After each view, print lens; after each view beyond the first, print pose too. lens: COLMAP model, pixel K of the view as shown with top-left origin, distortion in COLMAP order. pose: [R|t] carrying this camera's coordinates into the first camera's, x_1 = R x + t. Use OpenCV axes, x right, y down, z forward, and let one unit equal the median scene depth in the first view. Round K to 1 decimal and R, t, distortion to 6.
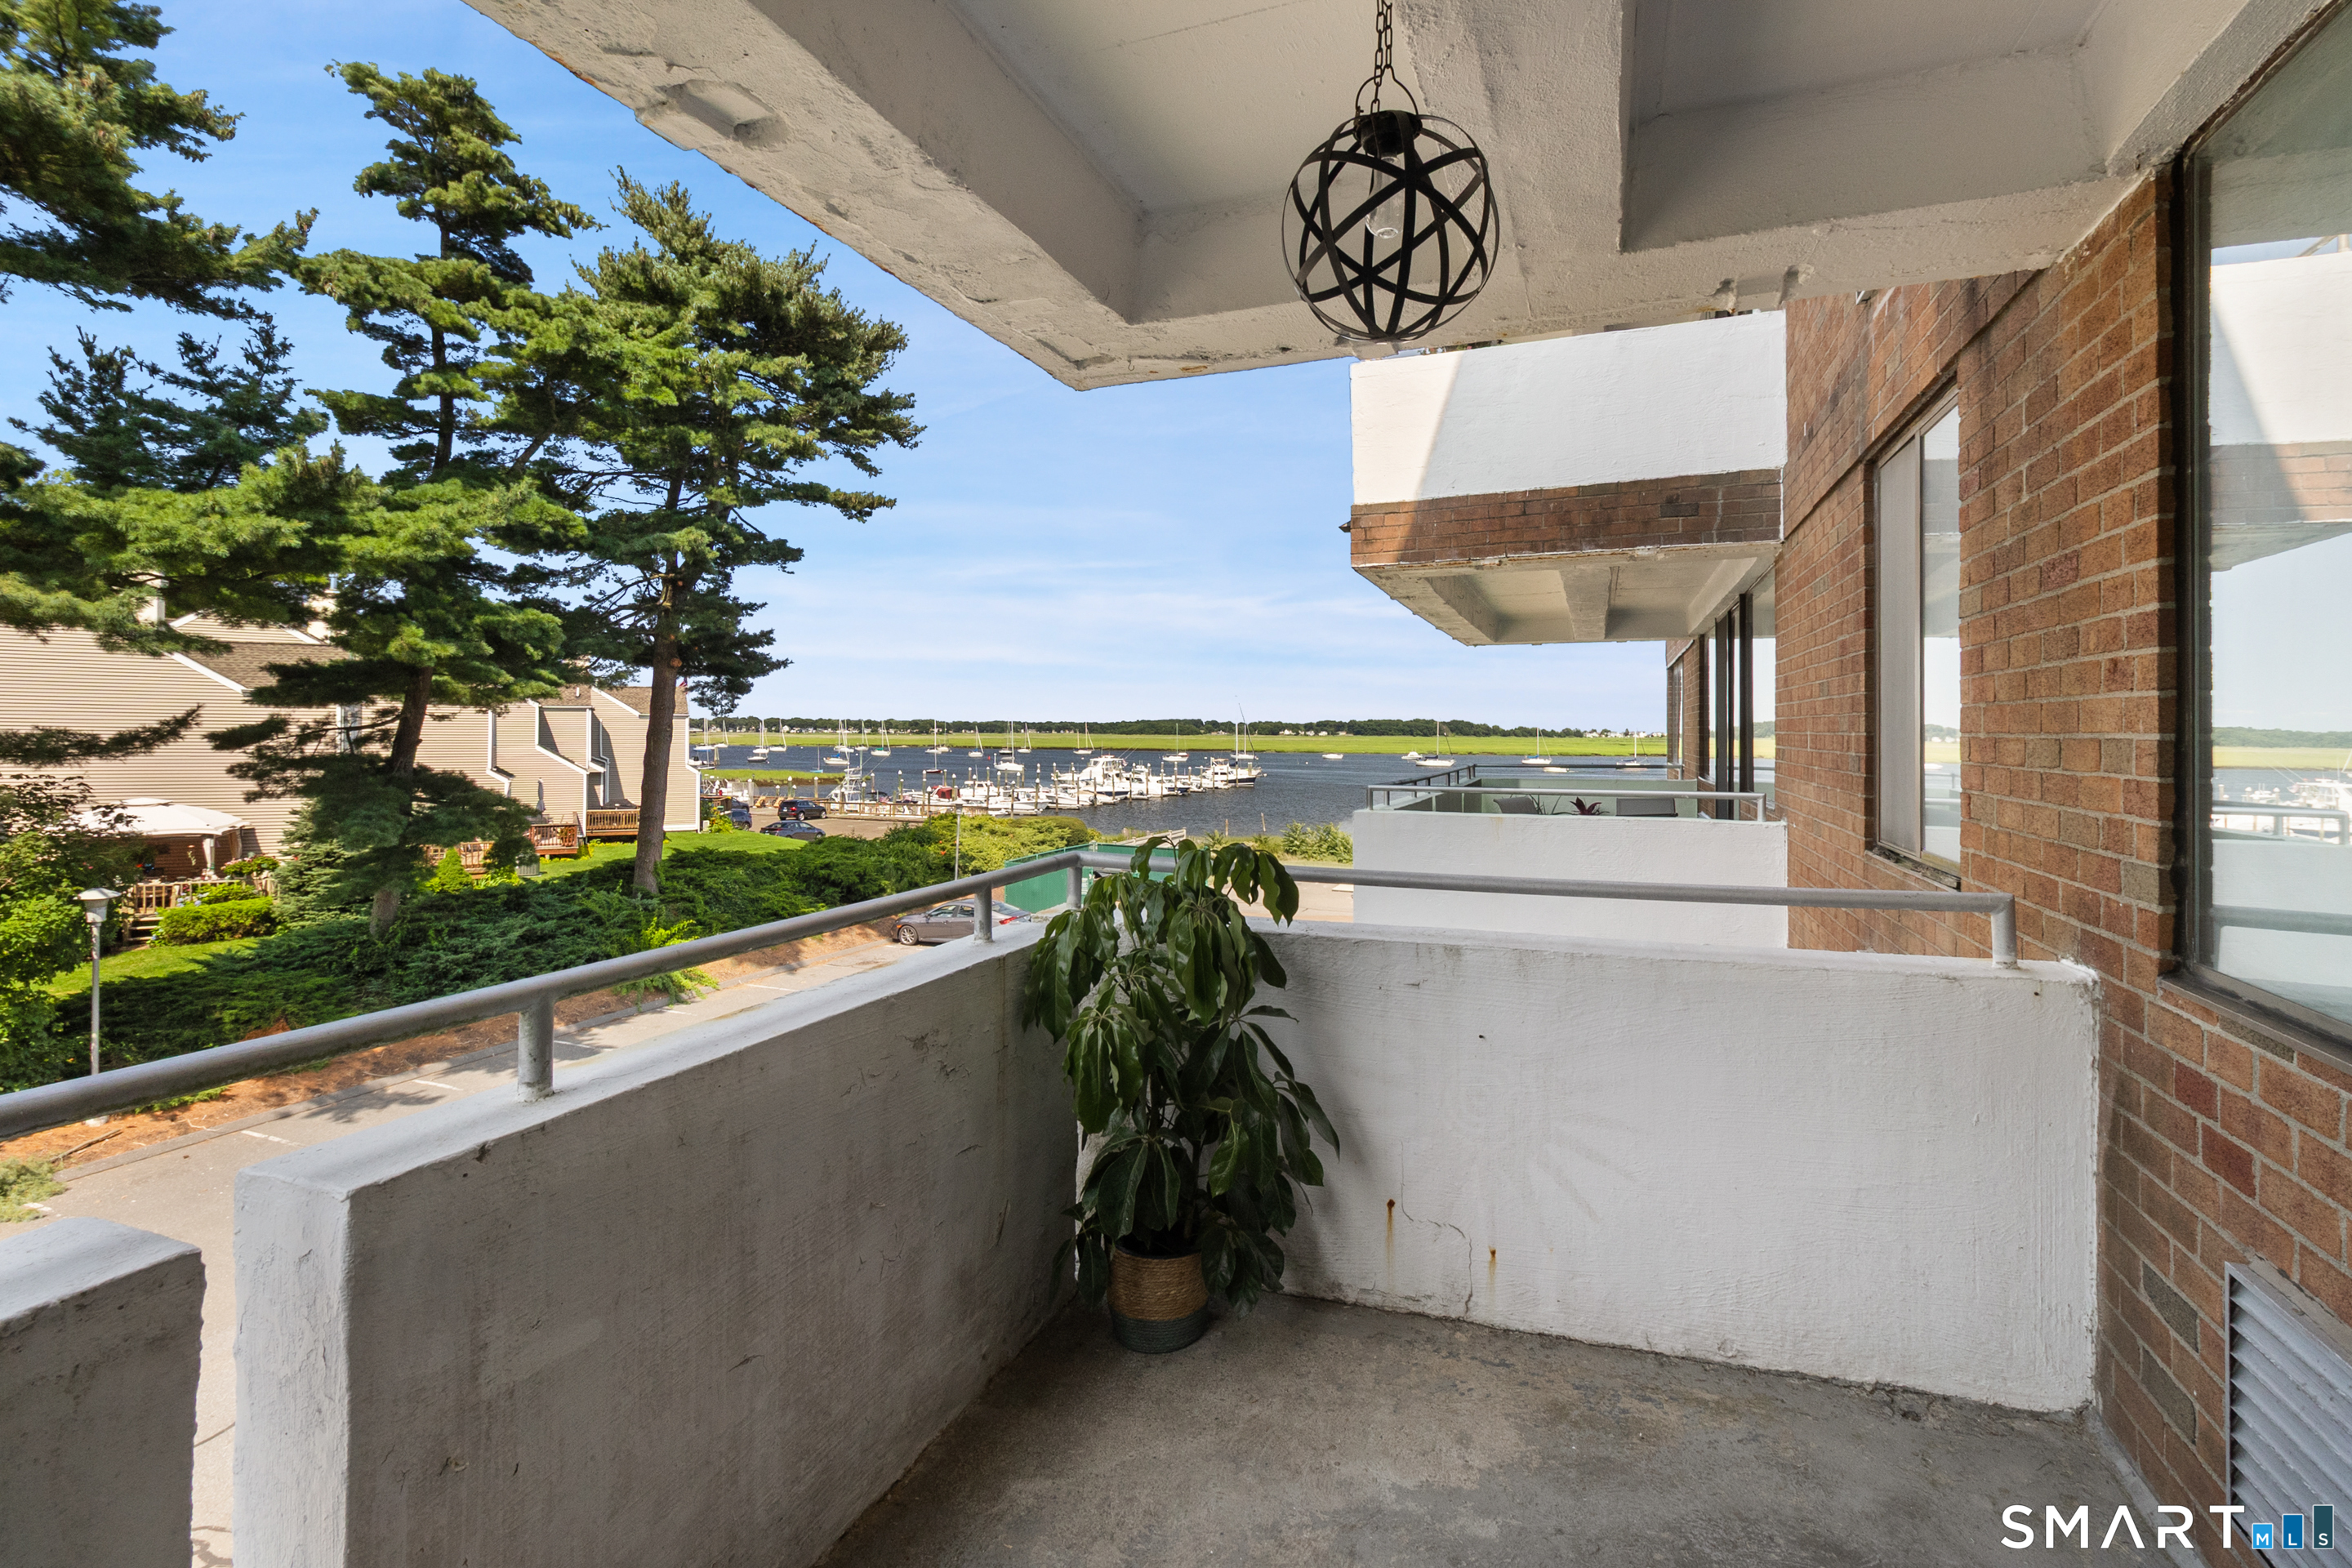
lens RADIAL K [[1091.9, 0, 1194.1], [0, 1091.9, 726.6], [0, 0, 1]] dist [0.001450, 0.001192]
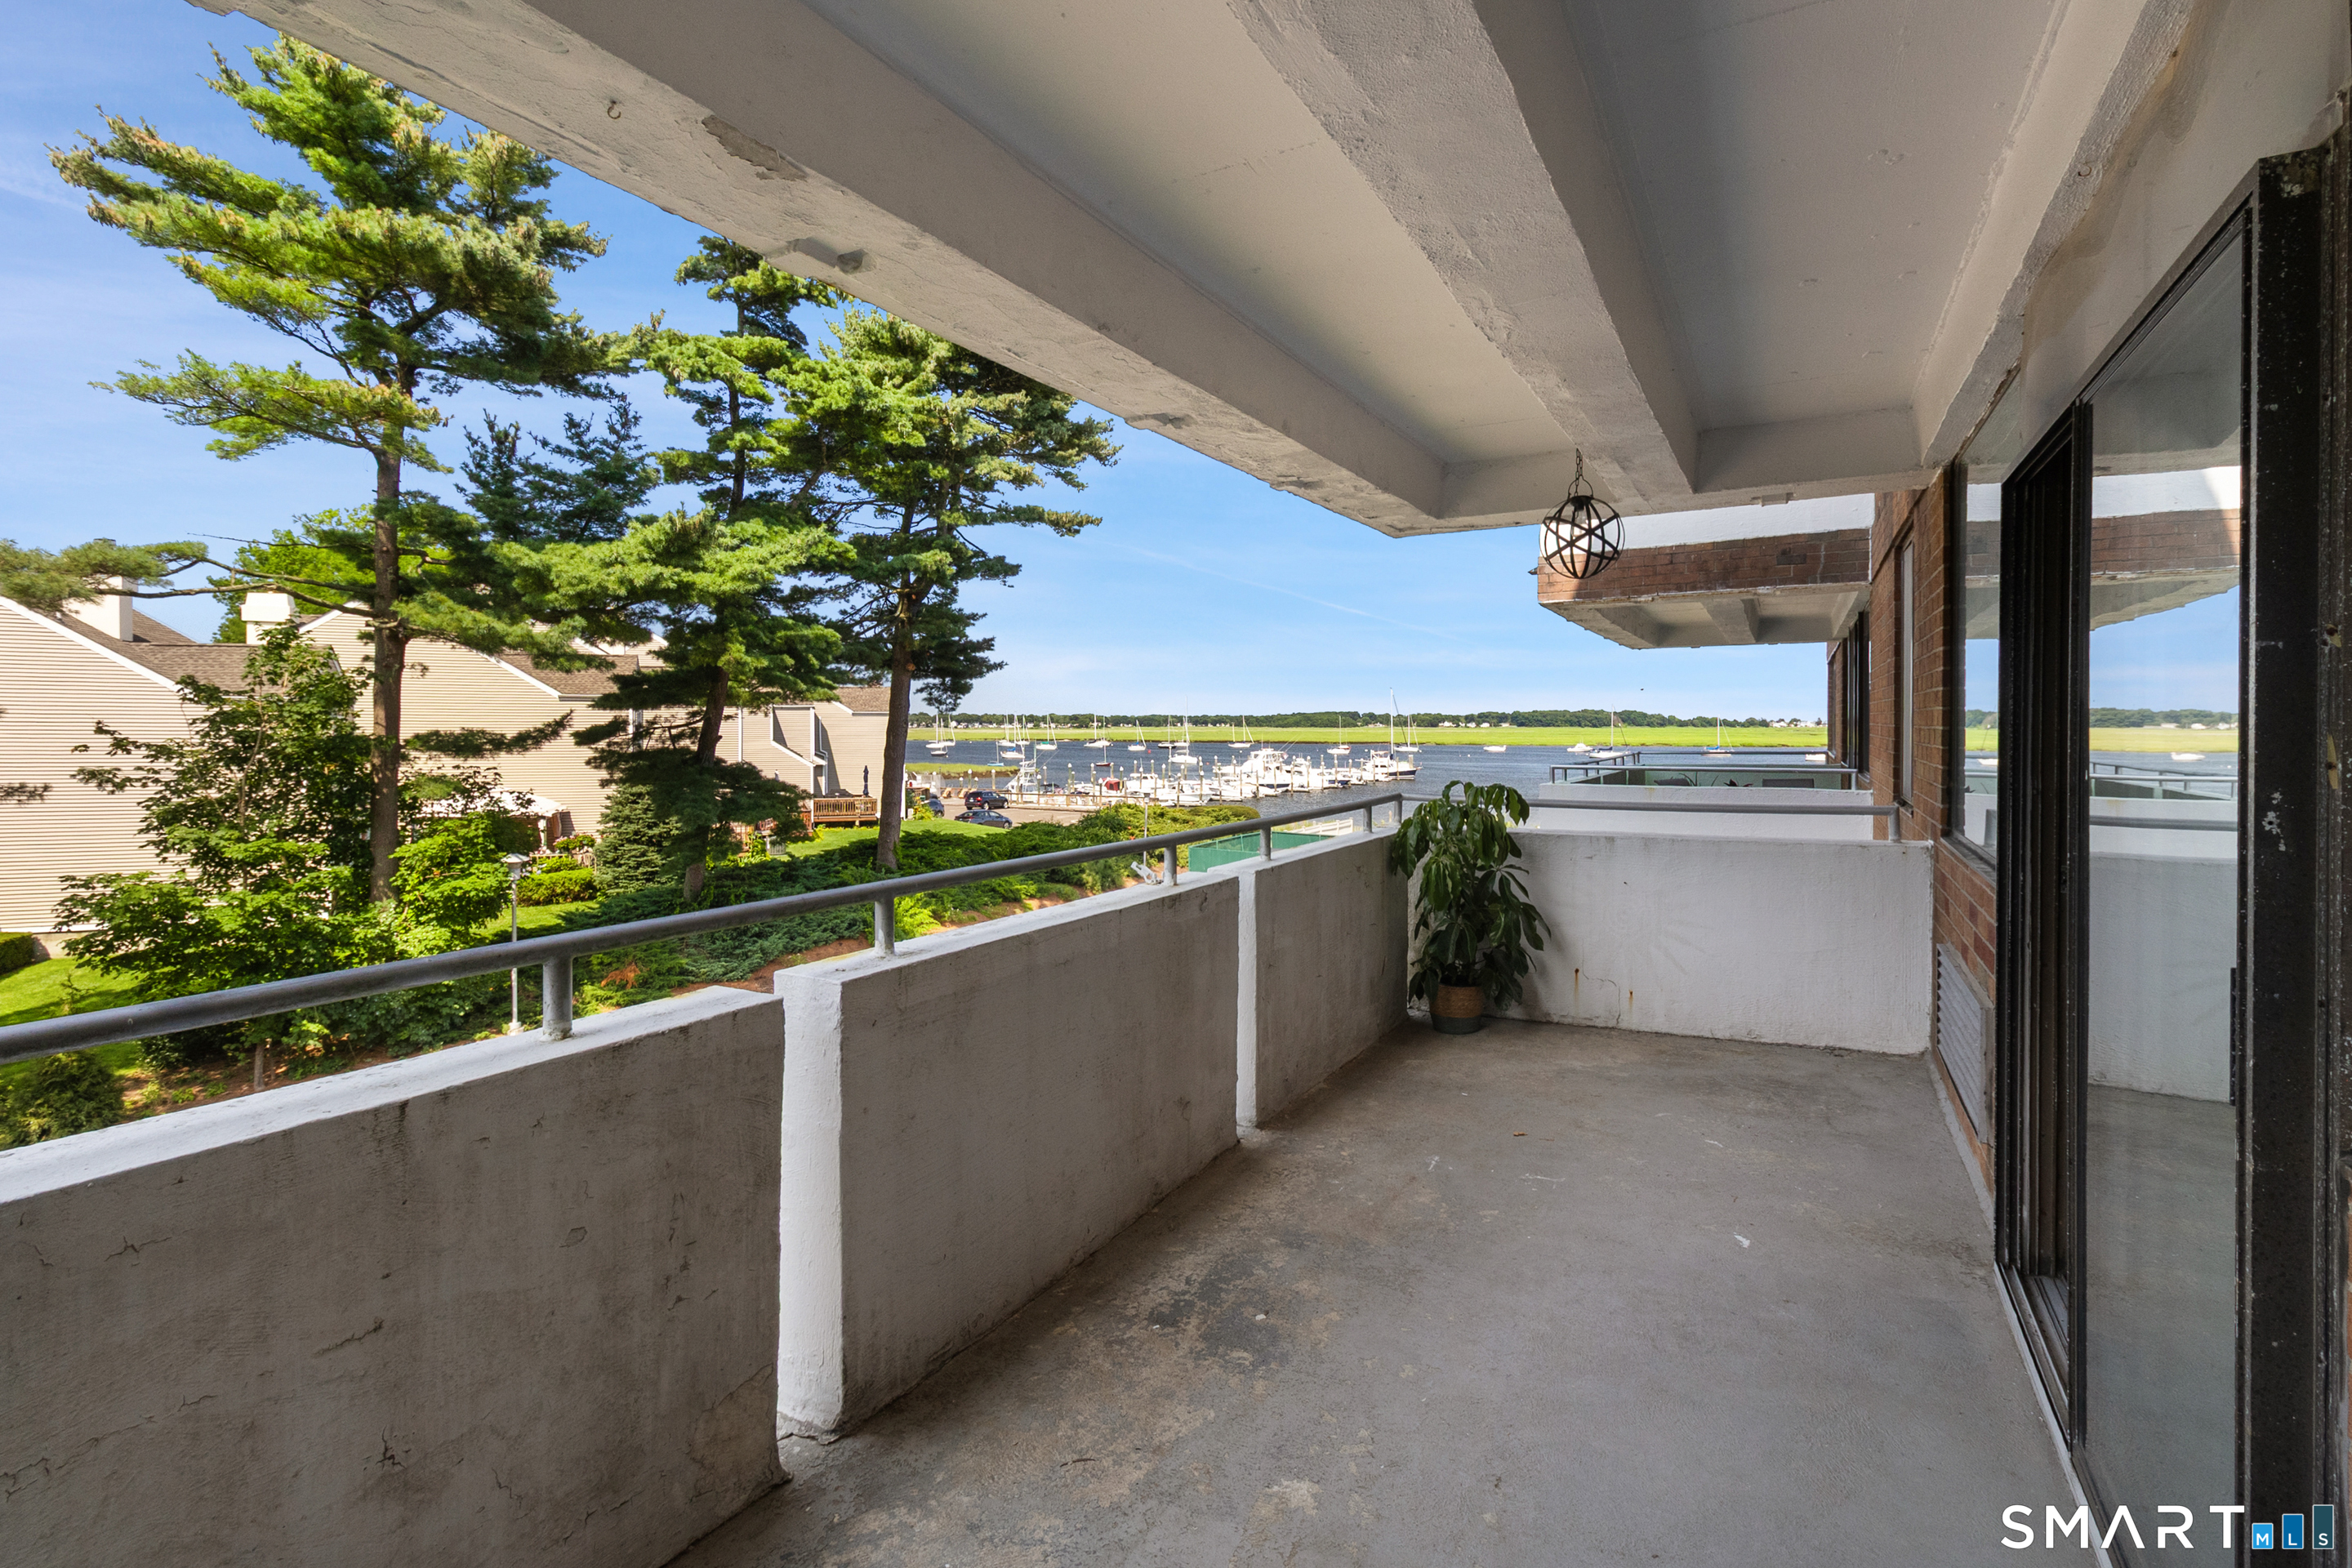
lens RADIAL K [[1091.9, 0, 1205.8], [0, 1091.9, 746.1], [0, 0, 1]] dist [0.001450, 0.001192]
pose [[0.991063, -0.004554, -0.133317, -0.026505], [0.007816, 0.999682, 0.023958, -0.001708], [0.133166, -0.024786, 0.990784, -0.124615]]
